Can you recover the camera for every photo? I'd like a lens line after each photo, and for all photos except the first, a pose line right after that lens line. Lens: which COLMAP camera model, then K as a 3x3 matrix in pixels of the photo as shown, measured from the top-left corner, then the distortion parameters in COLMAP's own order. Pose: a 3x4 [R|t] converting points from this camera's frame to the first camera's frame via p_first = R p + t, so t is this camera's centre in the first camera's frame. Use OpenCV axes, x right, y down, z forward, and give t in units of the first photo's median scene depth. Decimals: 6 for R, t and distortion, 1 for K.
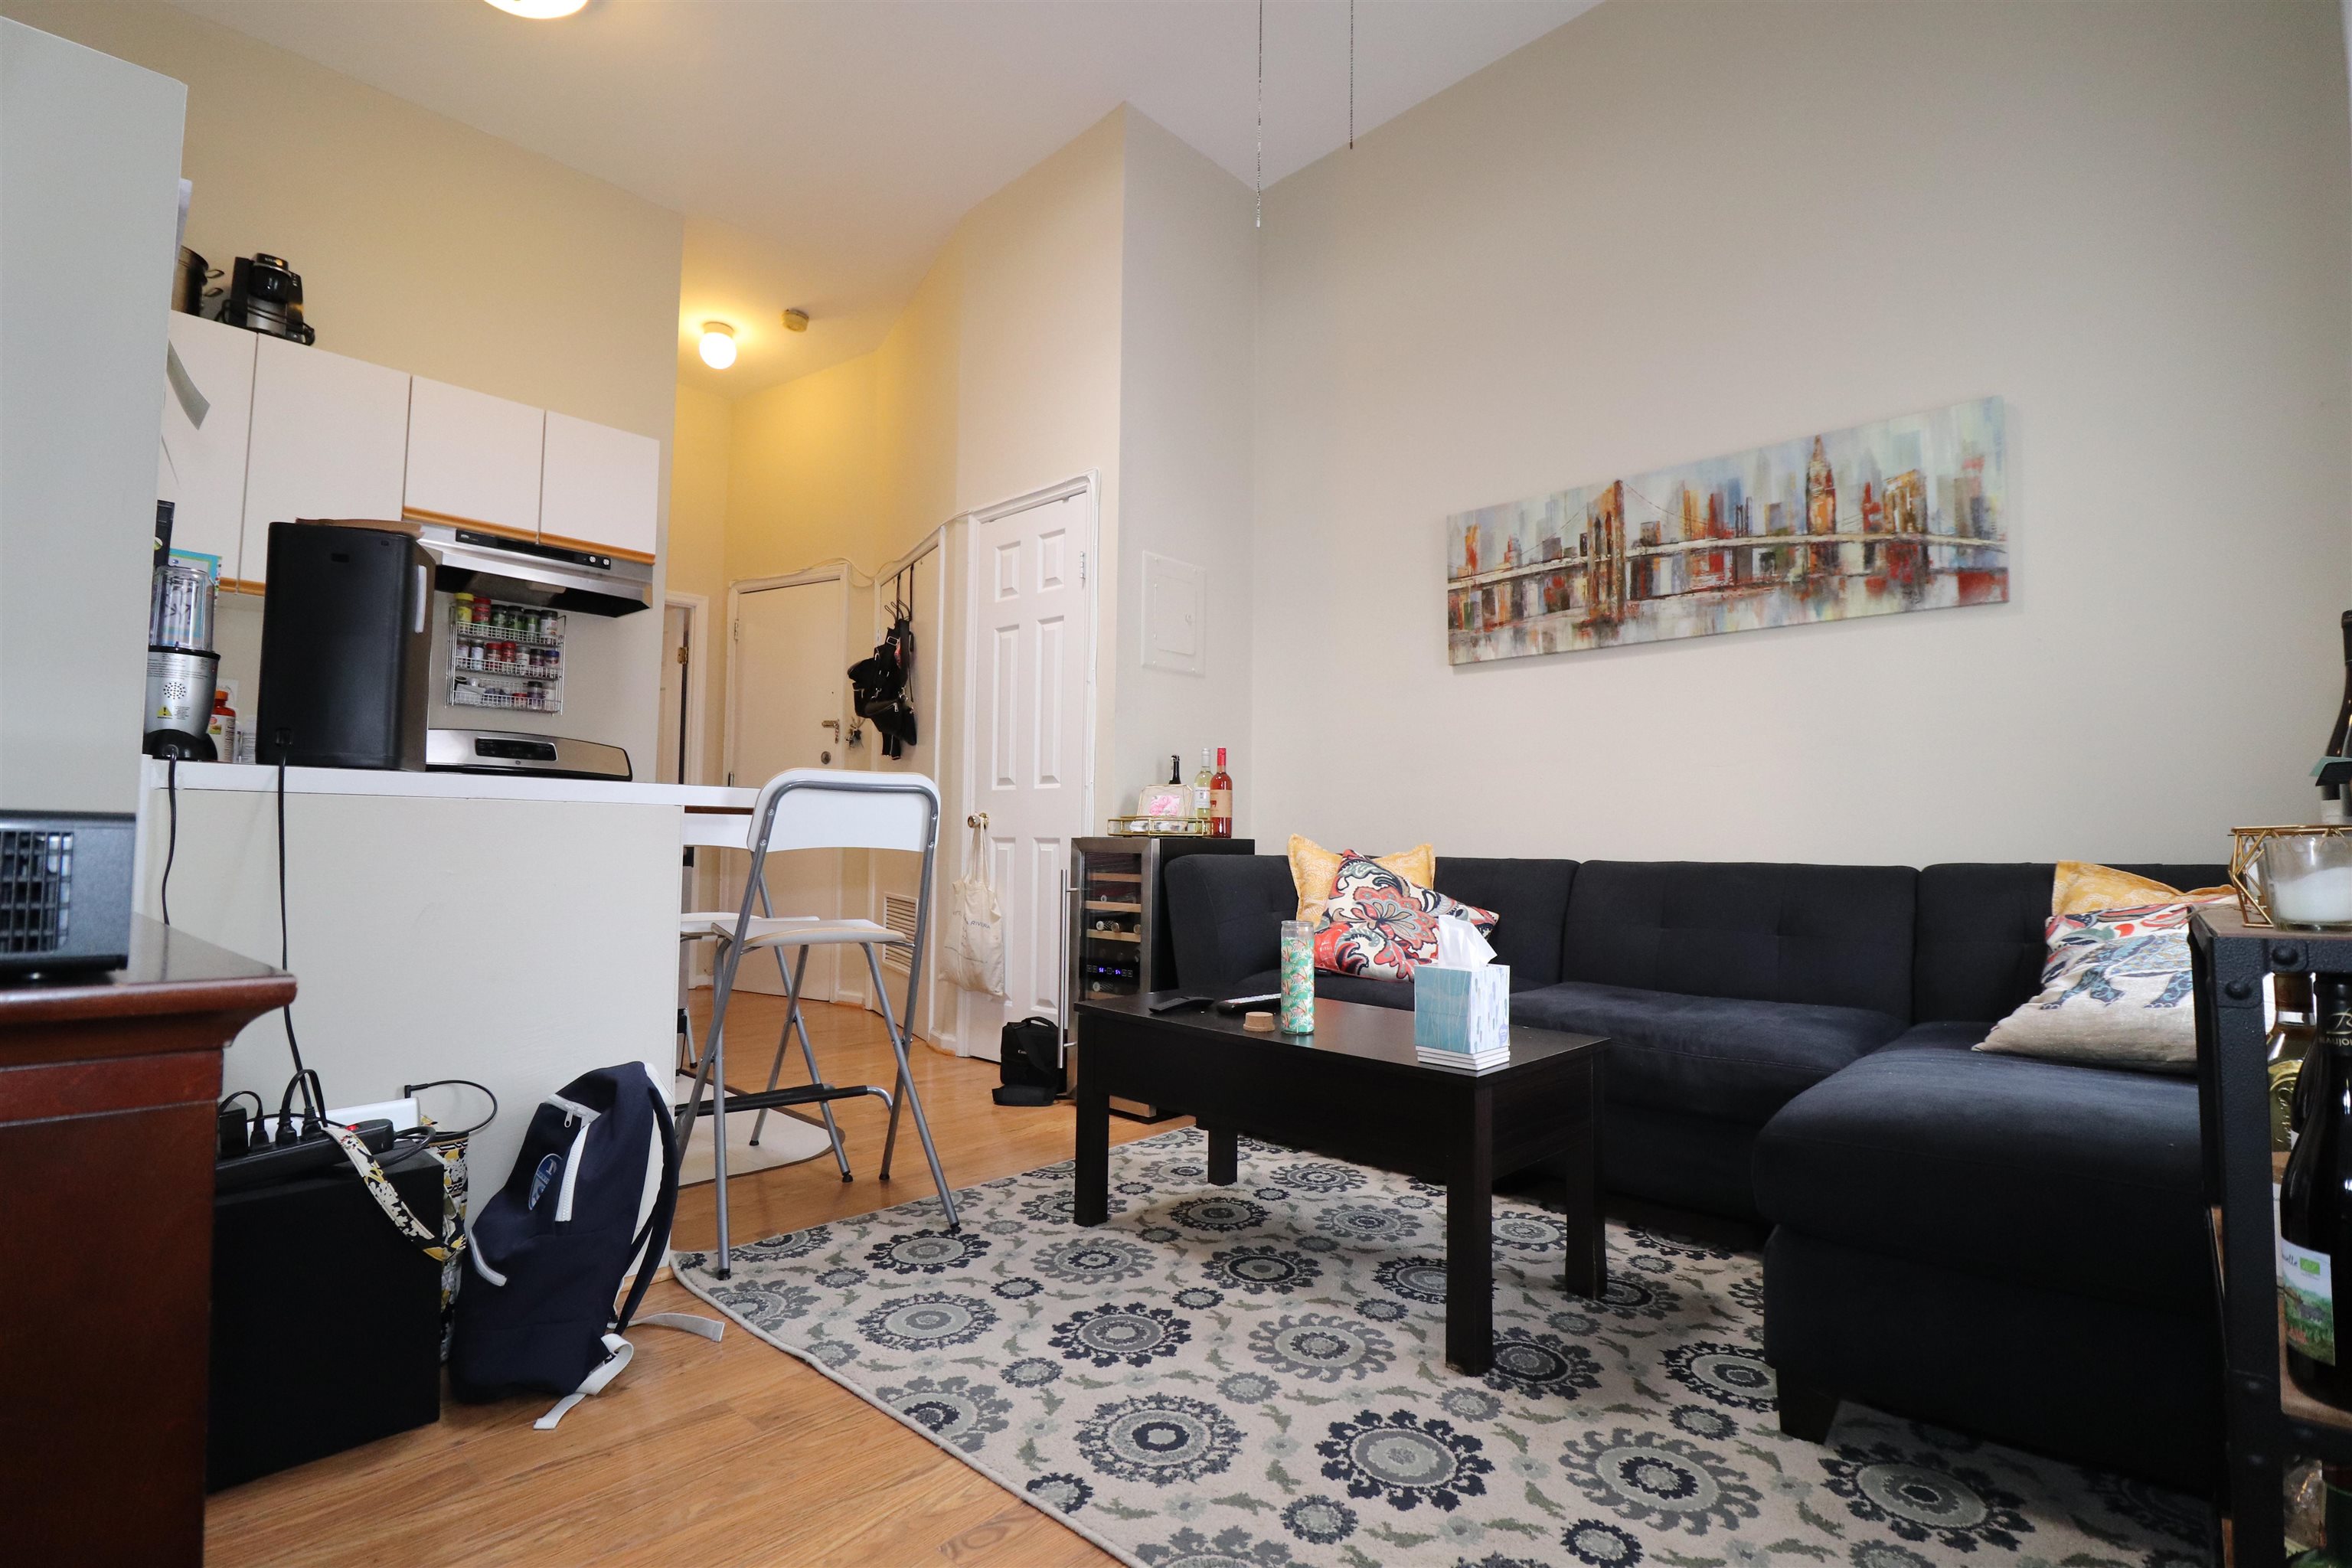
lens RADIAL K [[1104.4, 0, 1173.8], [0, 1104.4, 775.8], [0, 0, 1]] dist [-0.000925, -0.000424]
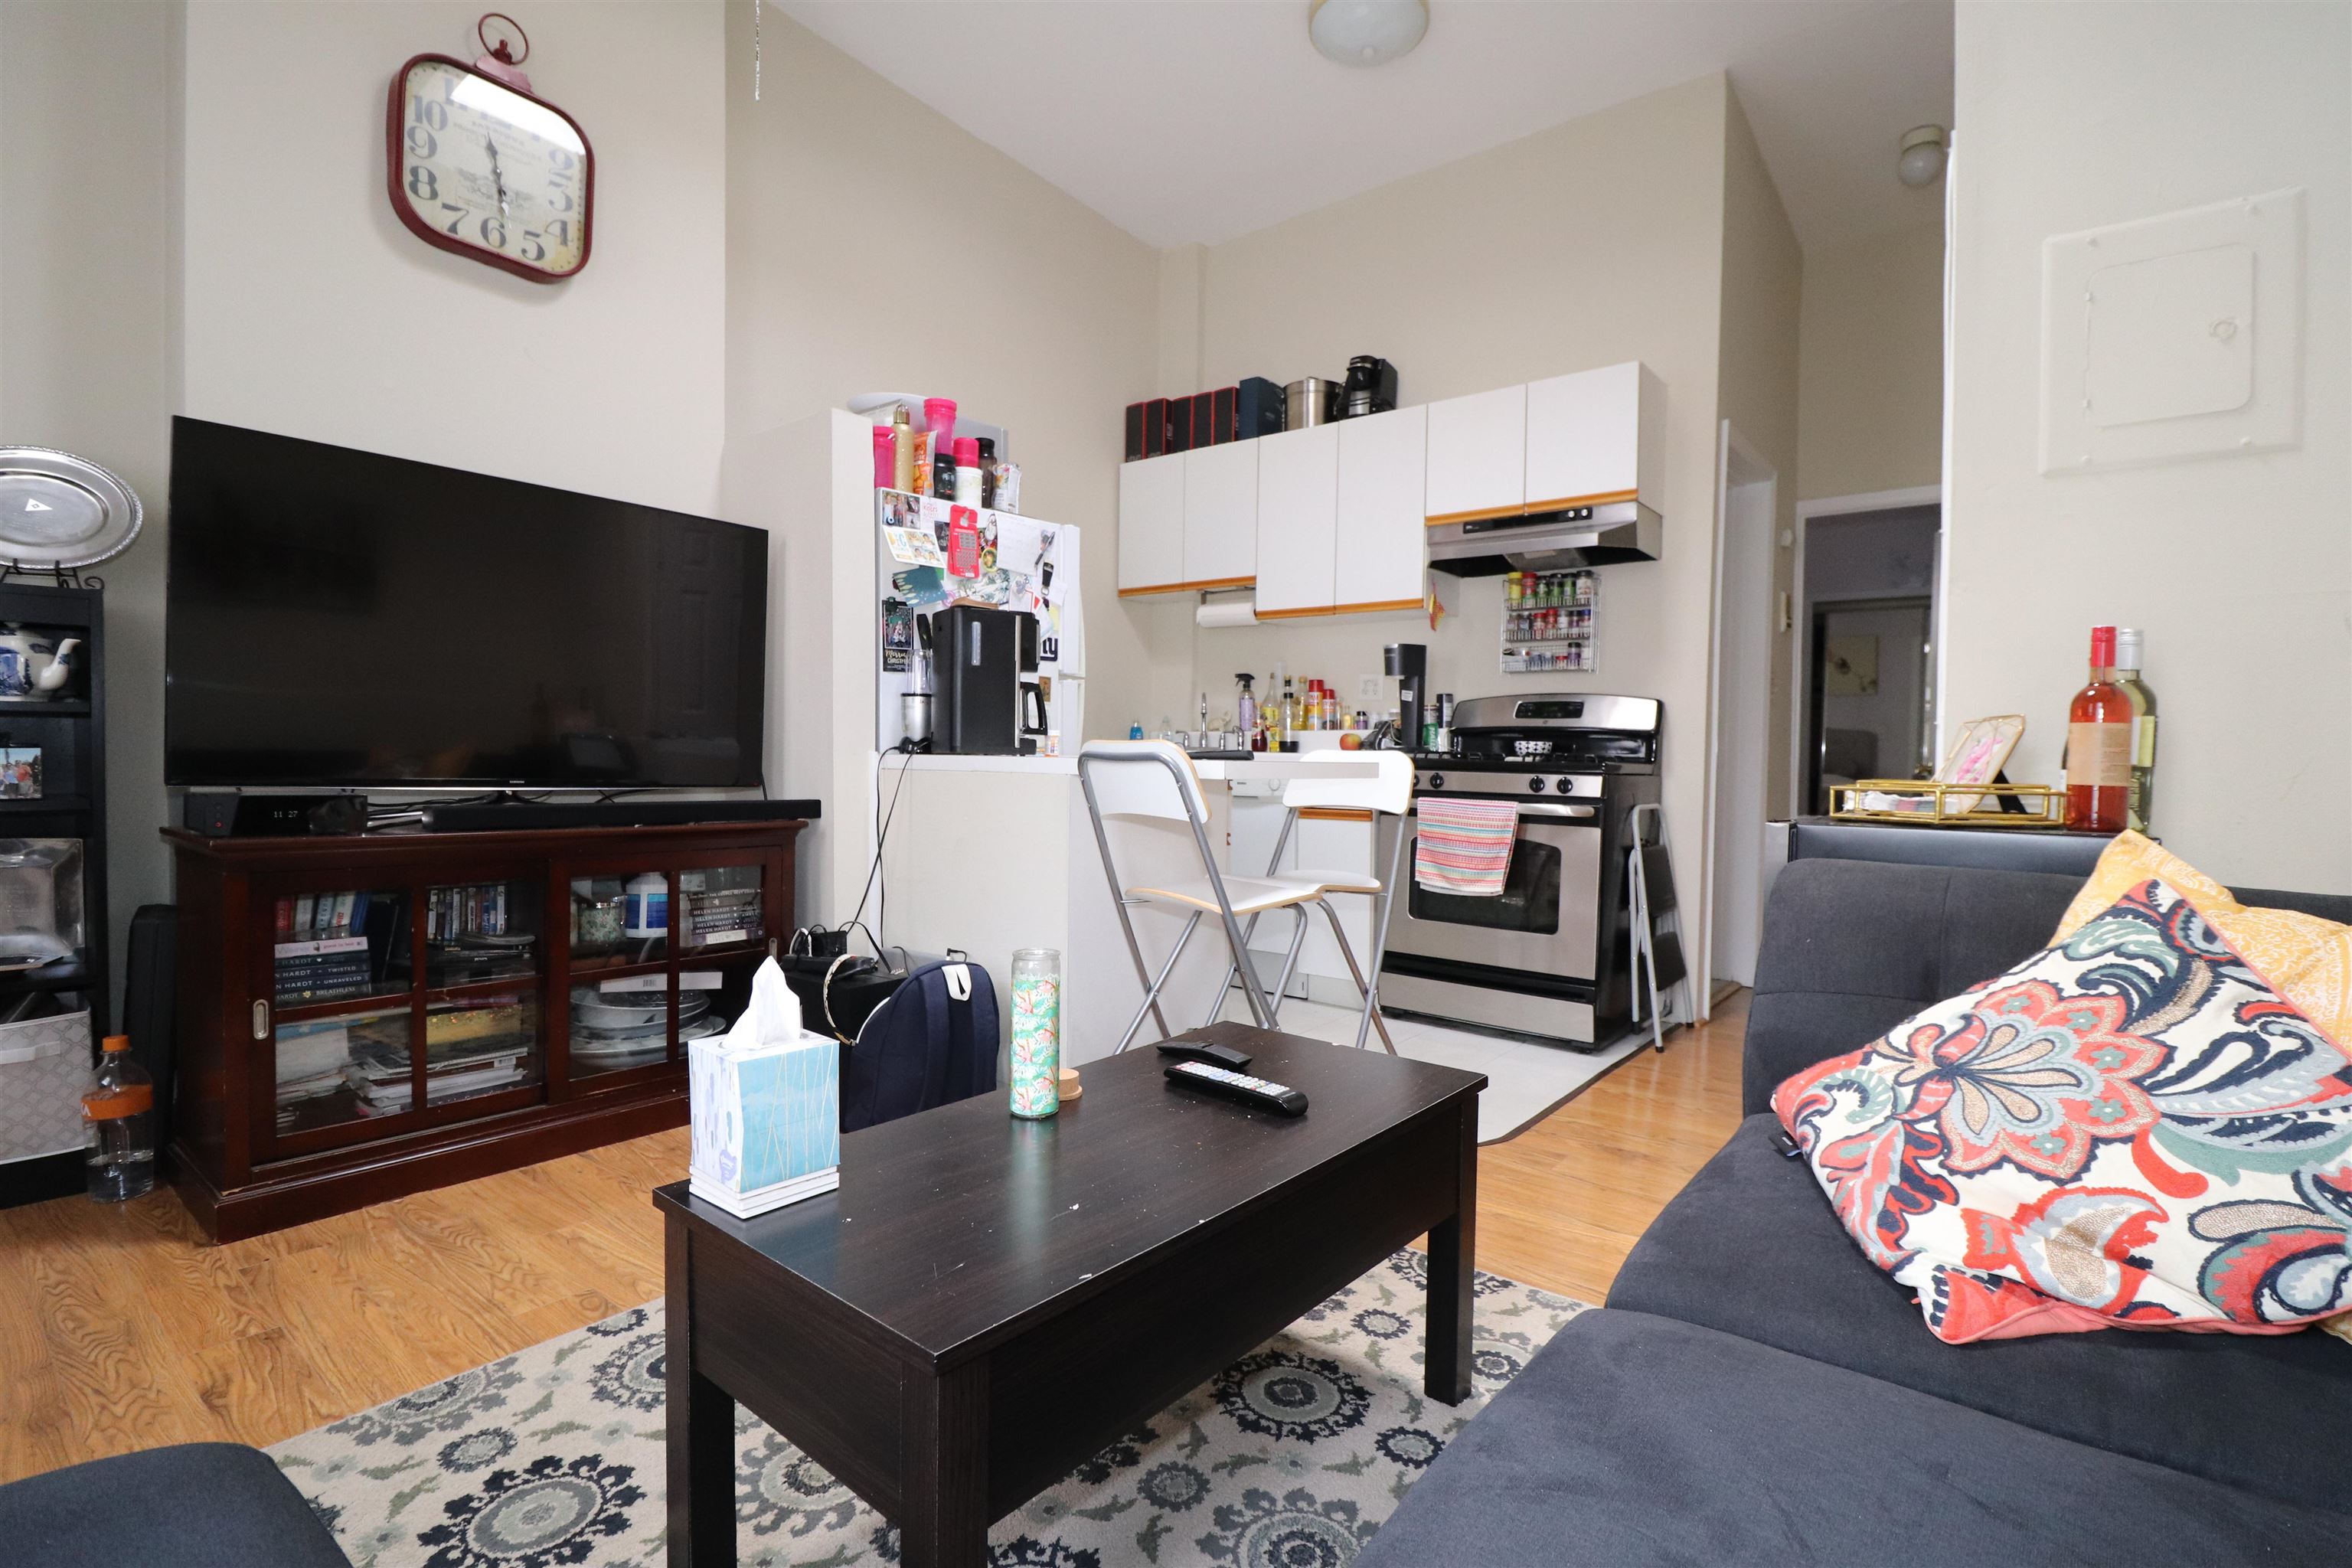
lens RADIAL K [[1083.1, 0, 1183.7], [0, 1083.1, 789.4], [0, 0, 1]] dist [0.000218, -0.013722]
pose [[0.073230, 0.021596, -0.997081, 0.635067], [0.047297, 0.998565, 0.025101, 0.015277], [0.996193, -0.048997, 0.072104, 0.855163]]
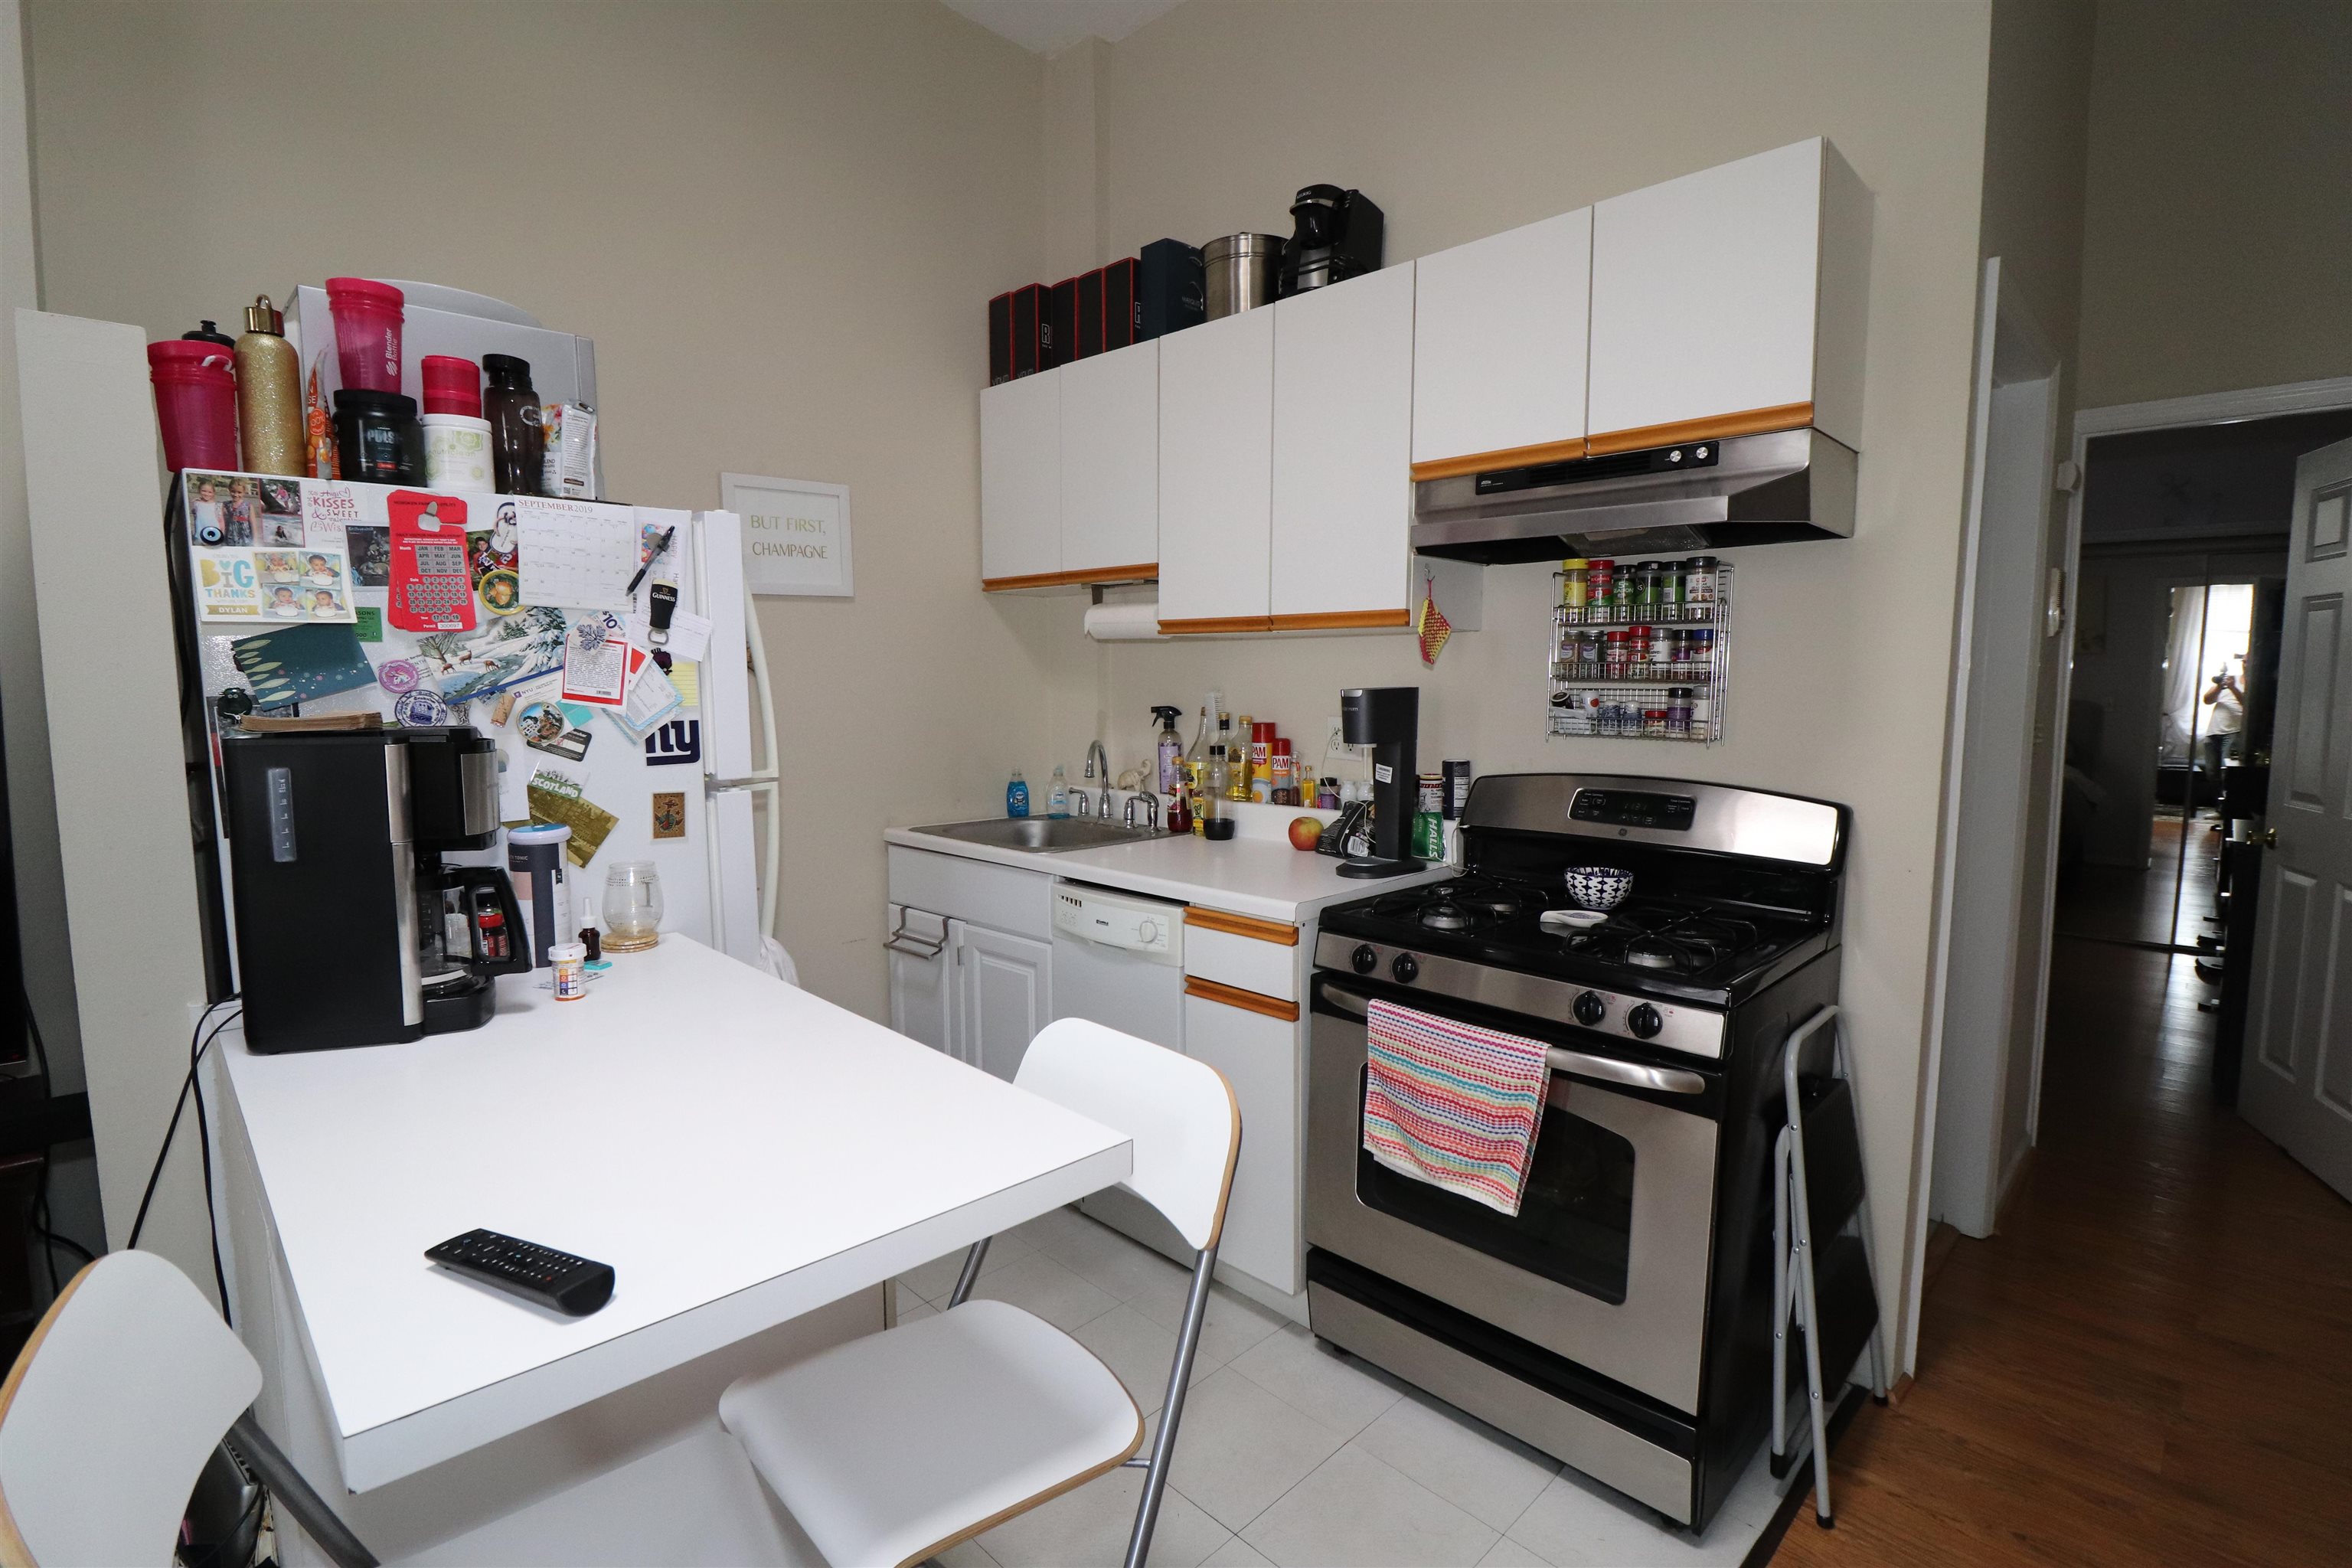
lens RADIAL K [[1083.1, 0, 1183.7], [0, 1083.1, 789.4], [0, 0, 1]] dist [0.000218, -0.013722]
pose [[-0.028222, 0.087259, -0.995786, -0.009237], [0.058533, 0.994618, 0.085498, -0.147693], [0.997886, -0.055873, -0.033177, 1.168961]]
